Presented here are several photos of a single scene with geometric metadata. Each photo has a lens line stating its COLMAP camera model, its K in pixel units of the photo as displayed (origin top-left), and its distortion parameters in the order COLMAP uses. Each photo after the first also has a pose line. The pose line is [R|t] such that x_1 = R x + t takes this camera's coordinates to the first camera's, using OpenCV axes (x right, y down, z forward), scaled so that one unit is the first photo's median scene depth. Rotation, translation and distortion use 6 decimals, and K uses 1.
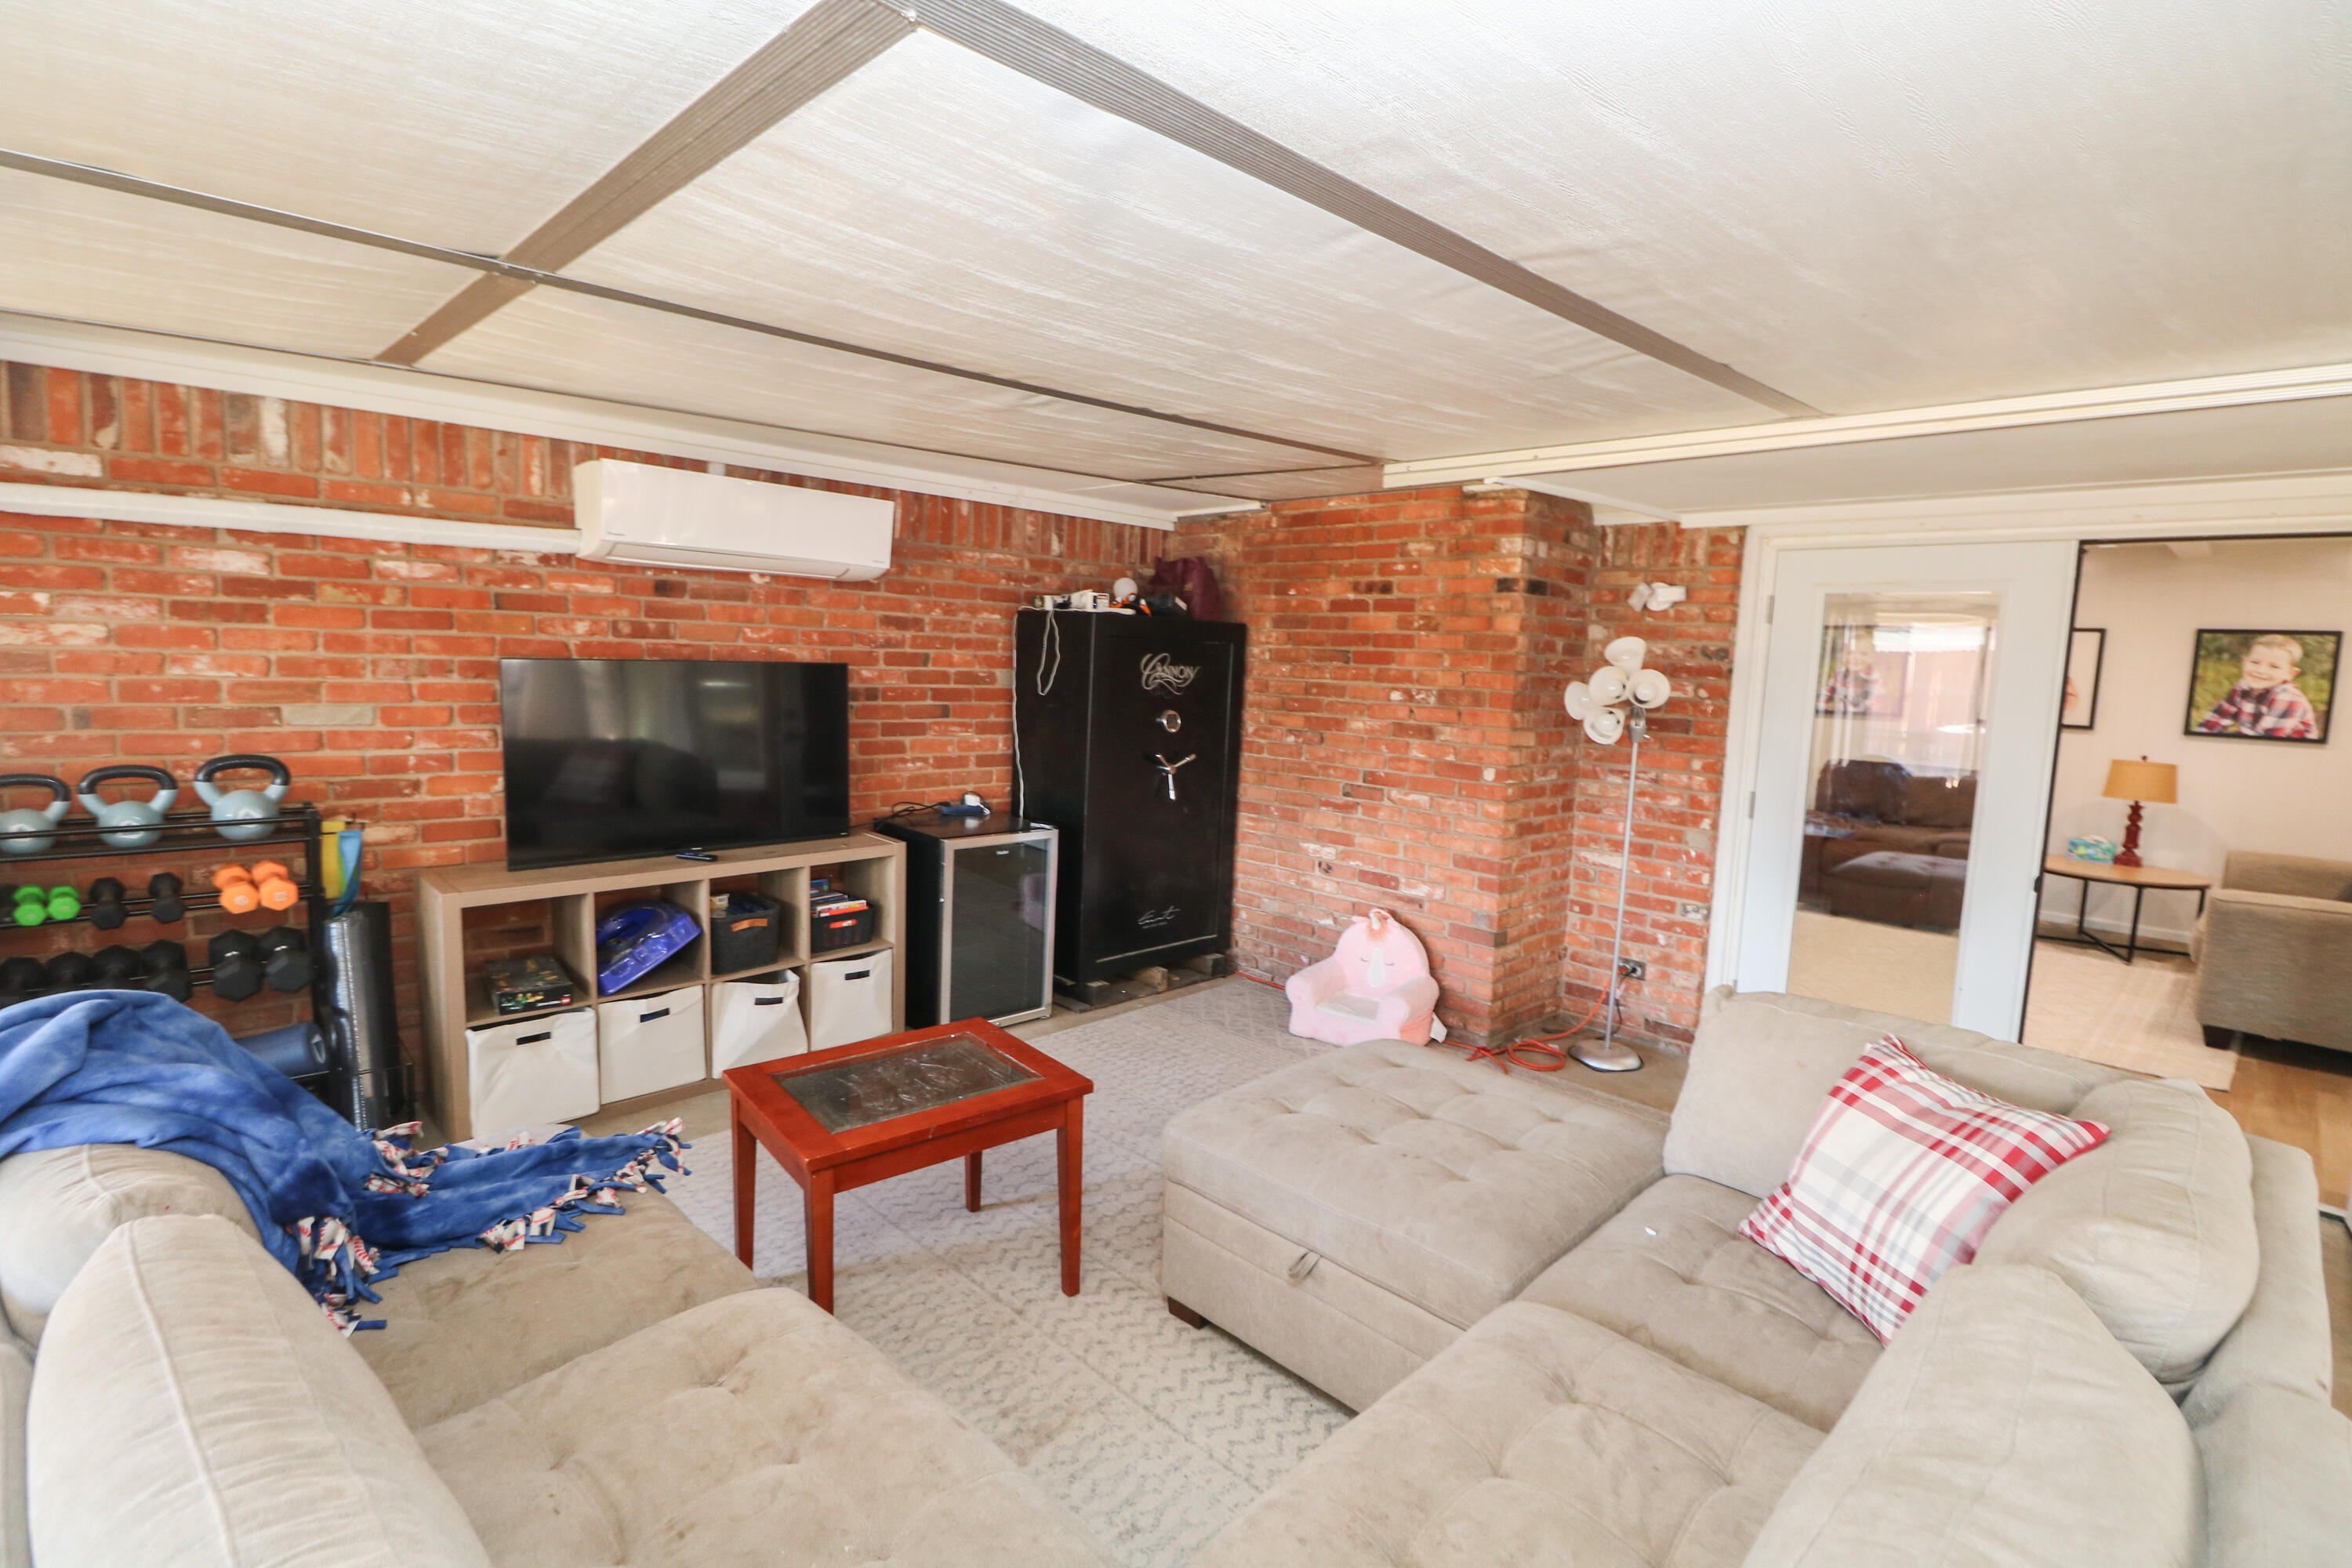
lens RADIAL K [[1098.0, 0, 1184.1], [0, 1098.0, 780.5], [0, 0, 1]] dist [-0.007390, -0.009537]
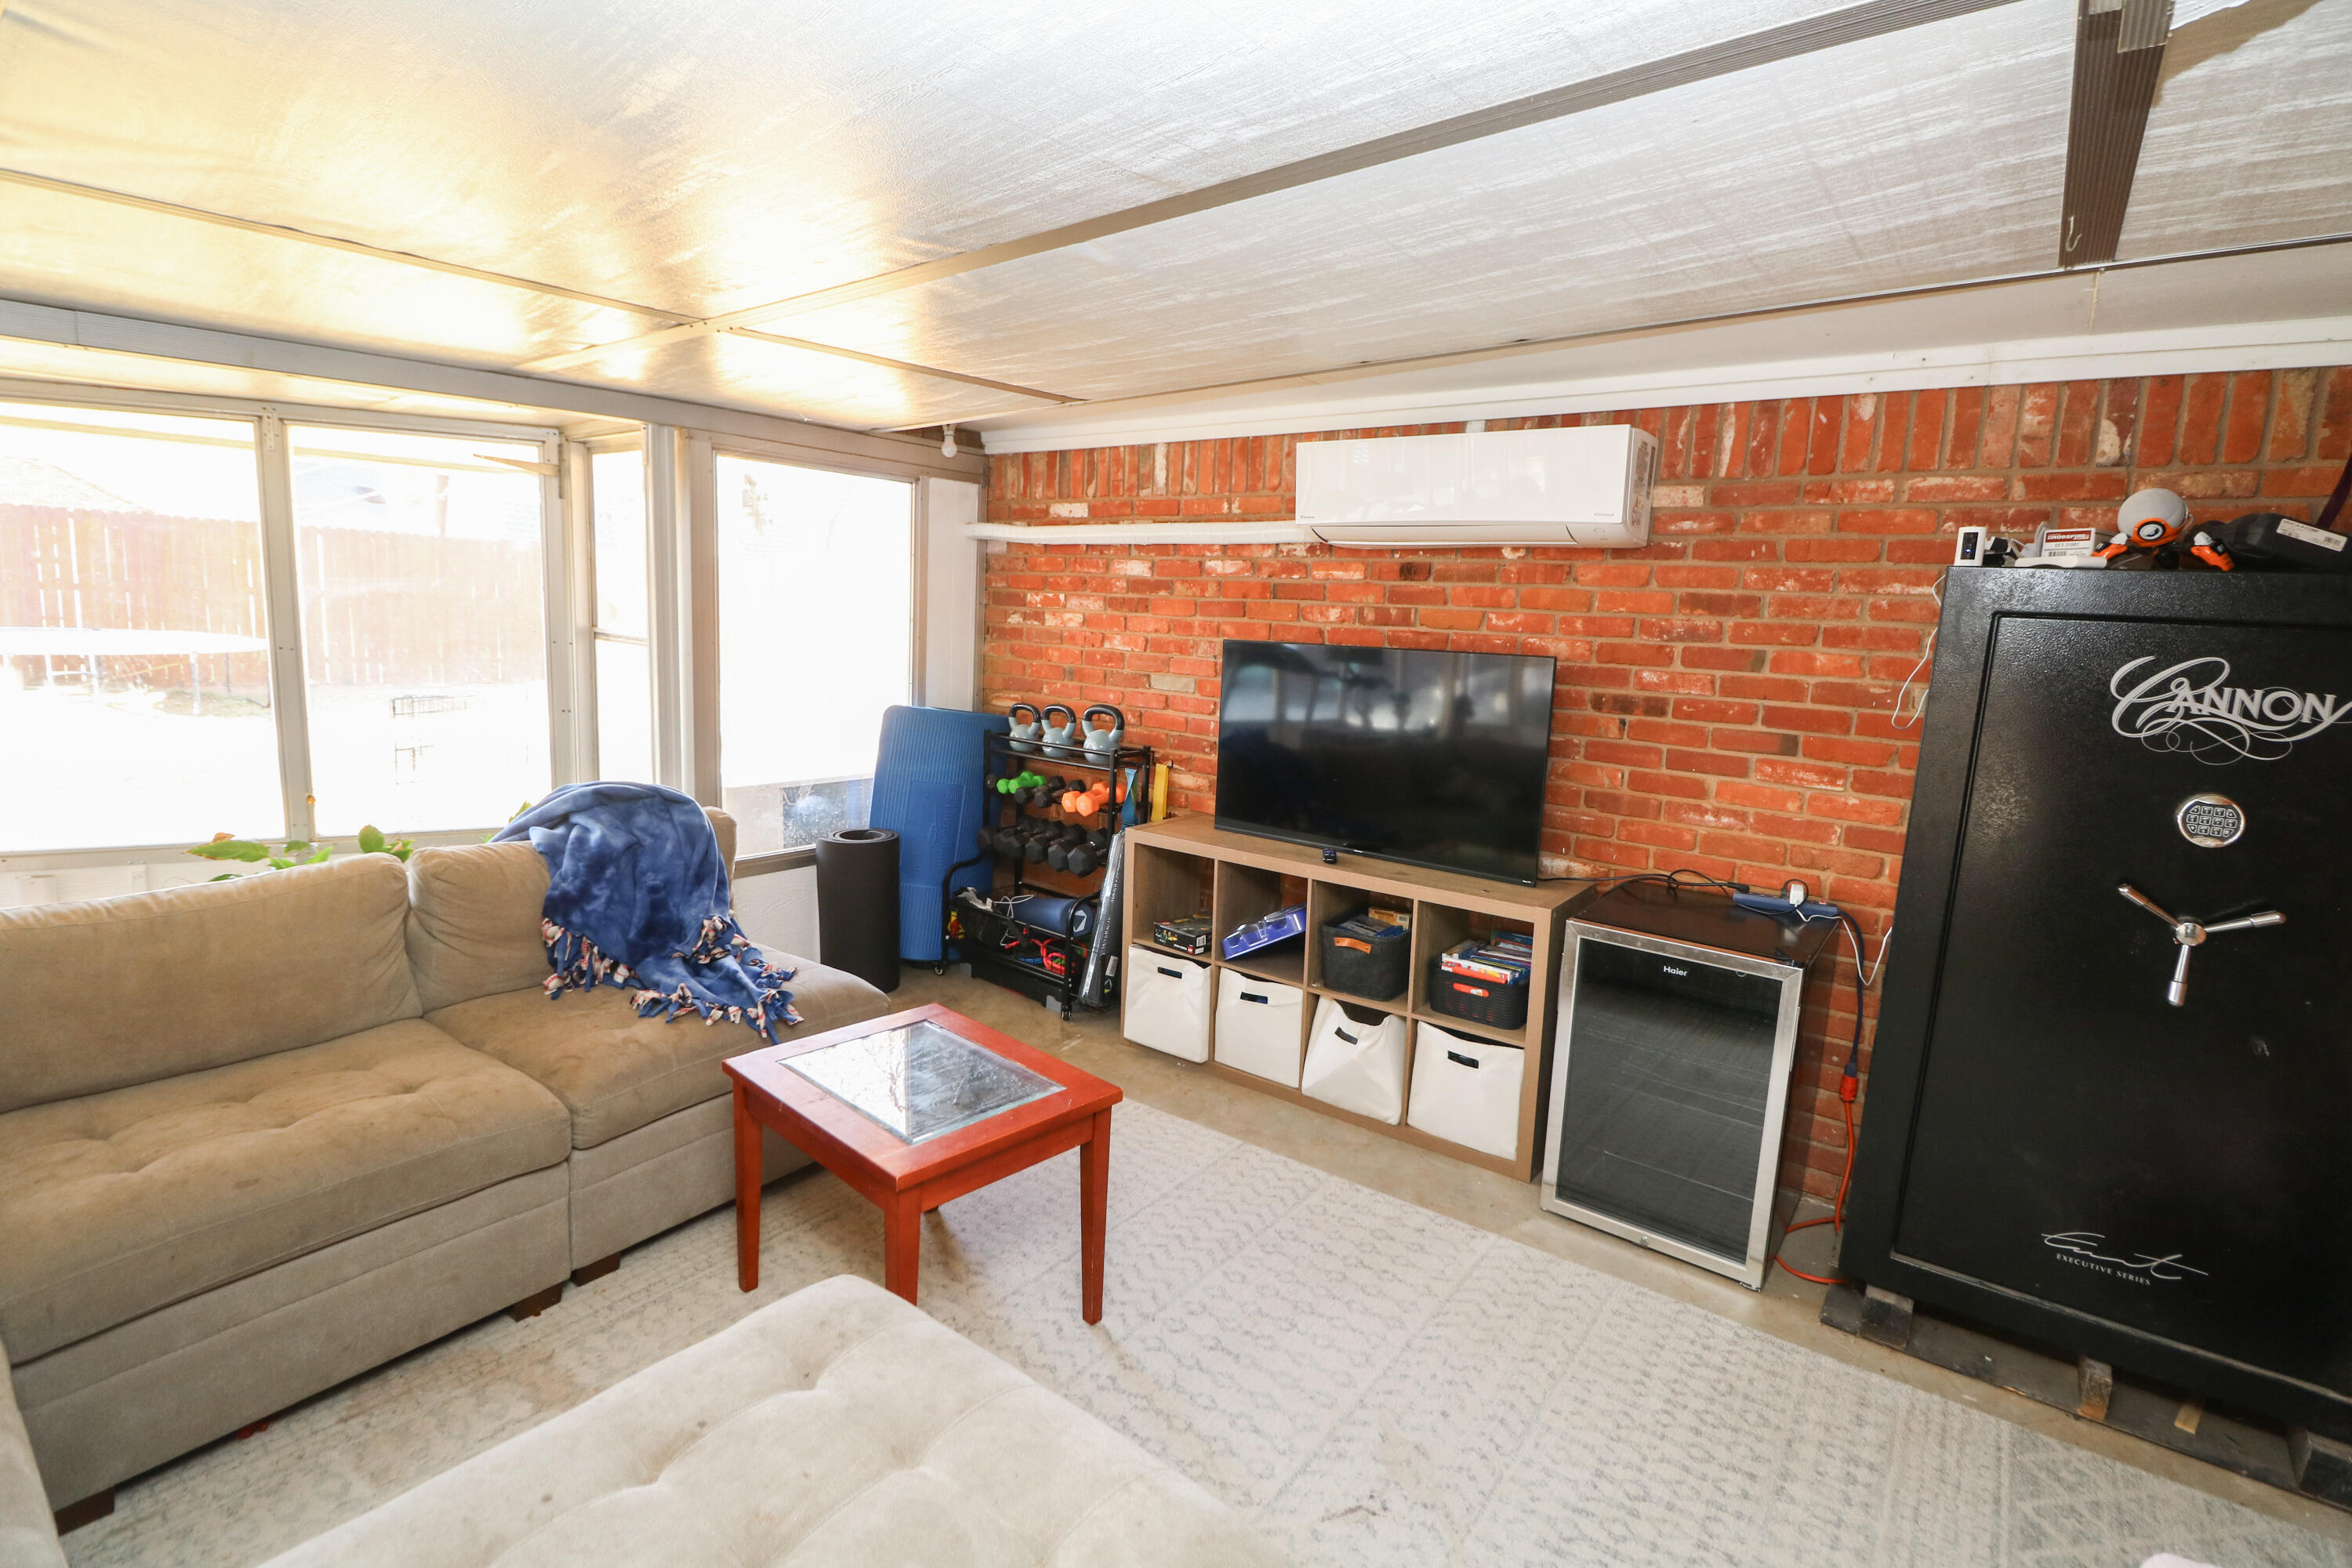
lens RADIAL K [[1098.0, 0, 1183.5], [0, 1098.0, 789.1], [0, 0, 1]] dist [-0.007390, -0.009537]
pose [[0.127538, 0.121291, -0.984389, 0.404648], [-0.155082, 0.982726, 0.100993, -0.055005], [0.979634, 0.139781, 0.144145, 0.659842]]
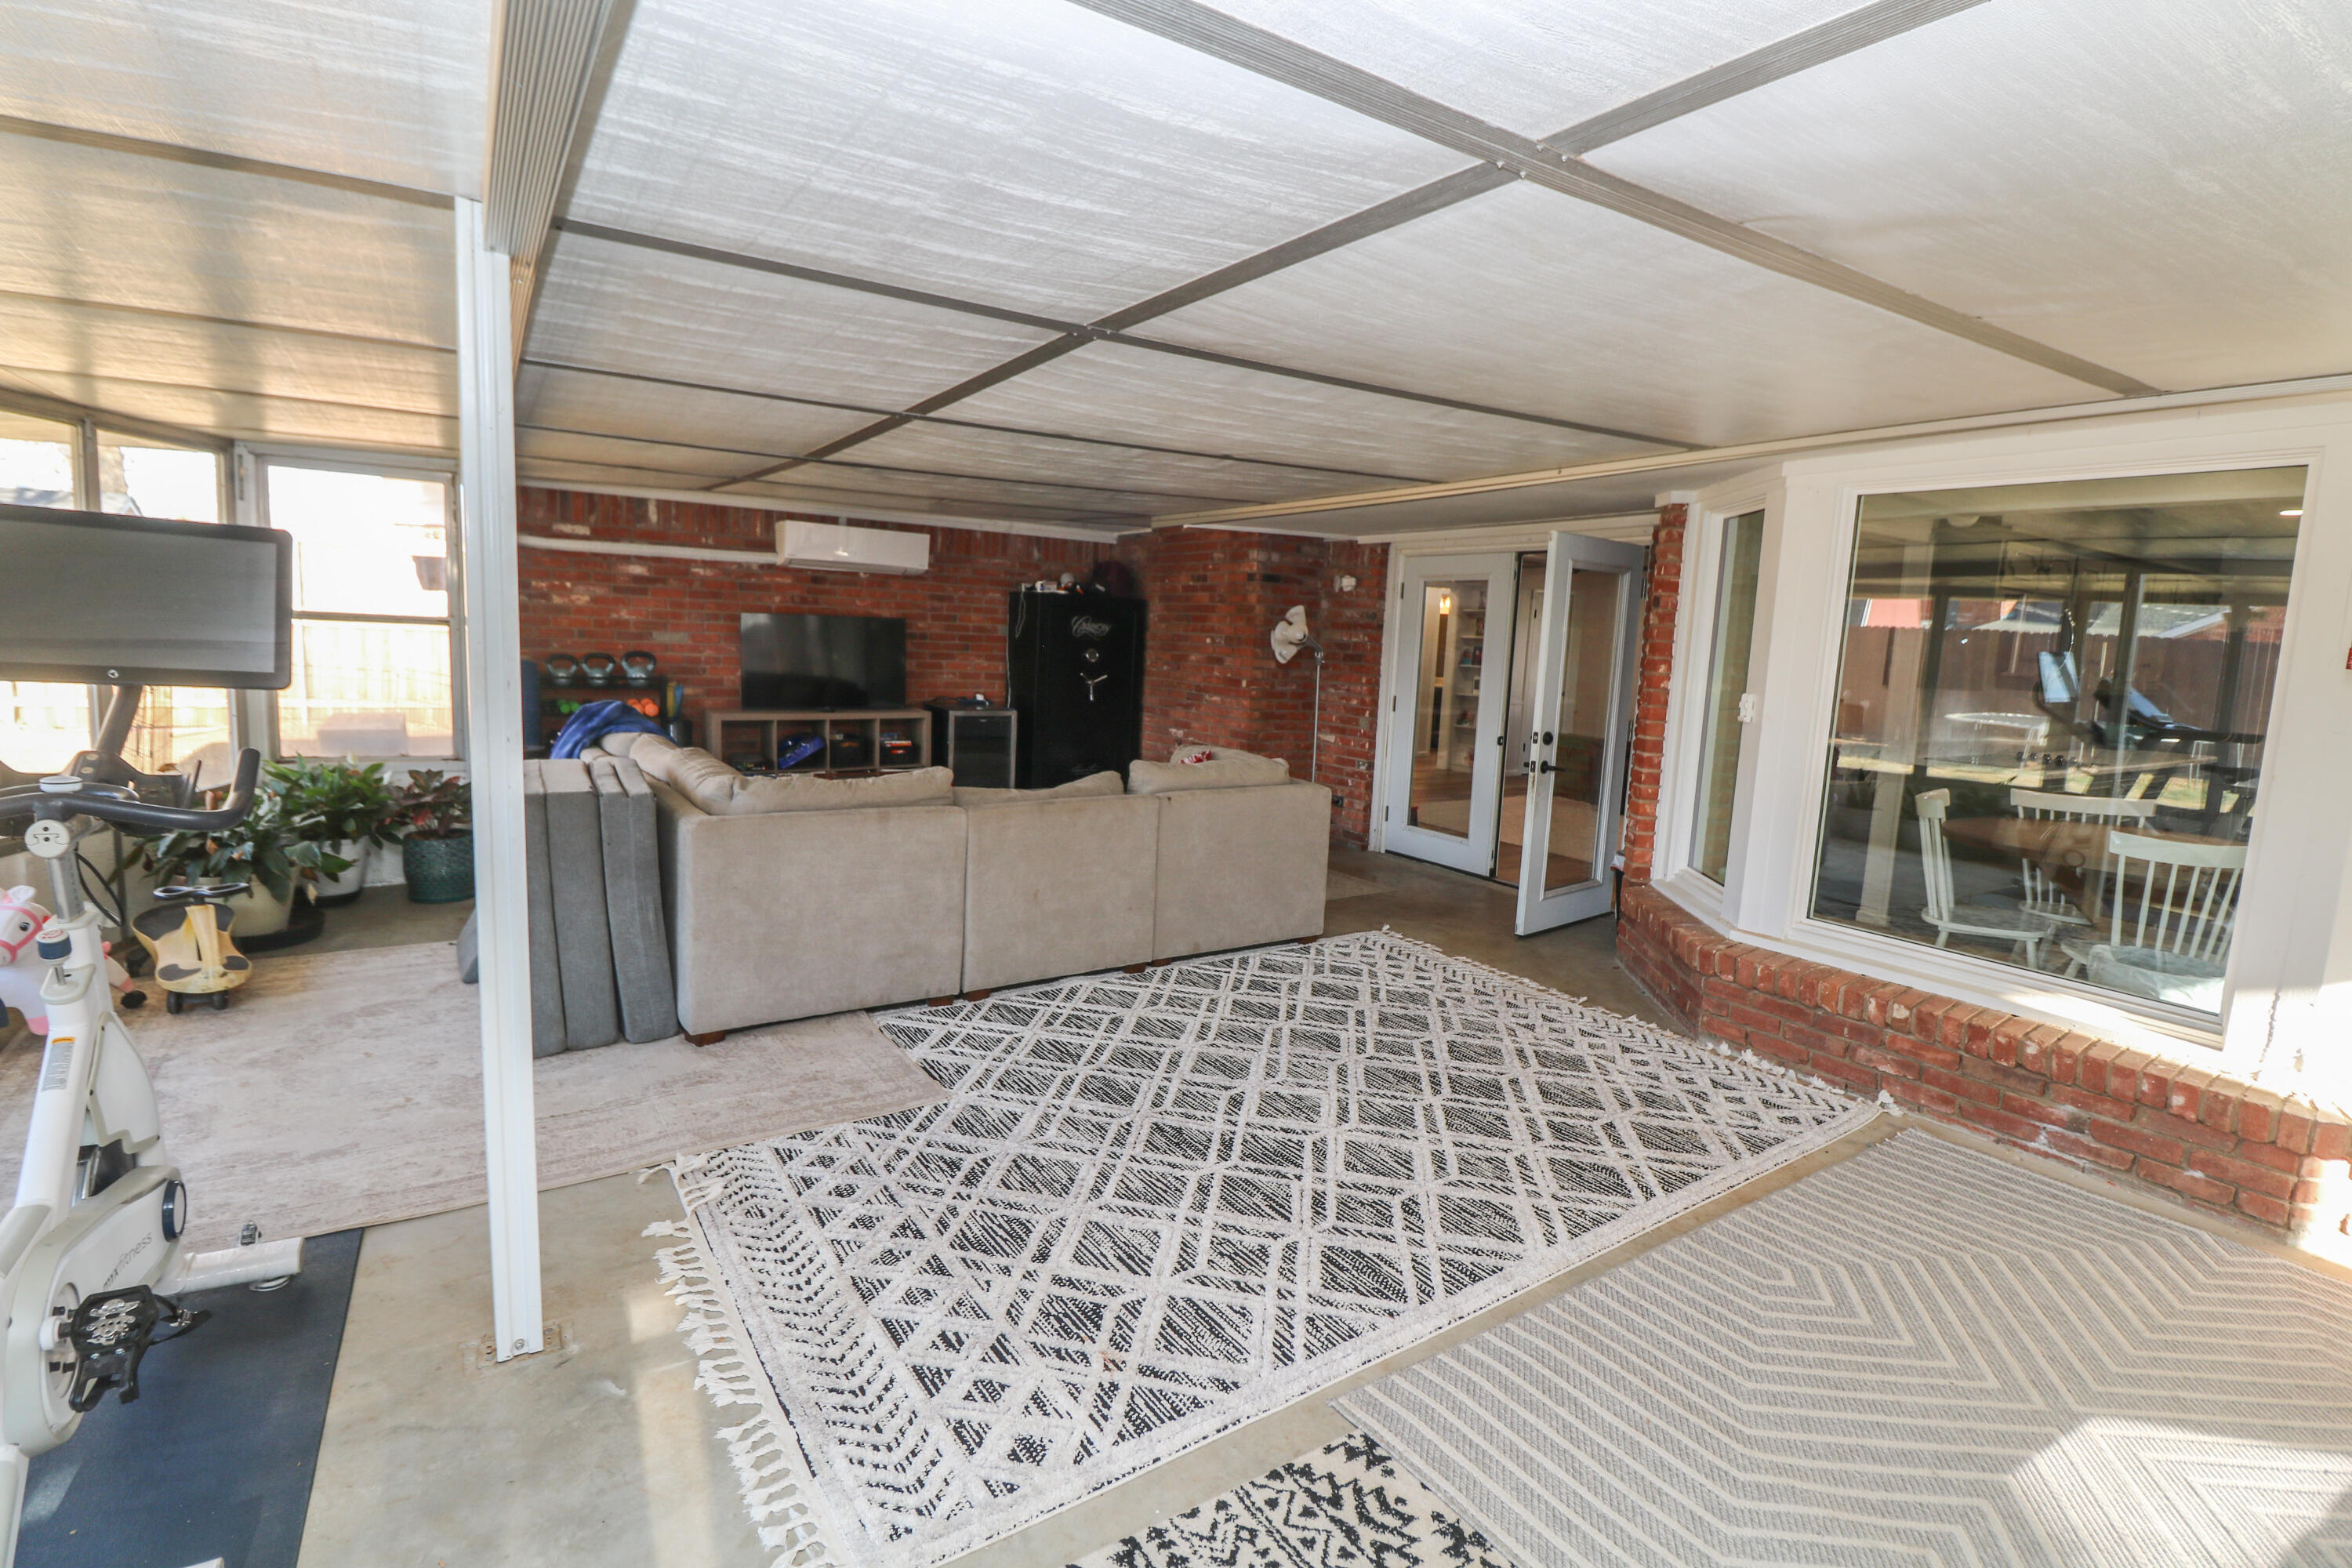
lens RADIAL K [[1098.0, 0, 1180.0], [0, 1098.0, 779.6], [0, 0, 1]] dist [-0.007390, -0.009537]
pose [[0.980698, 0.032511, -0.192806, 0.554928], [-0.030463, 0.999444, 0.013574, 0.137092], [0.193140, -0.007438, 0.981143, -0.815181]]
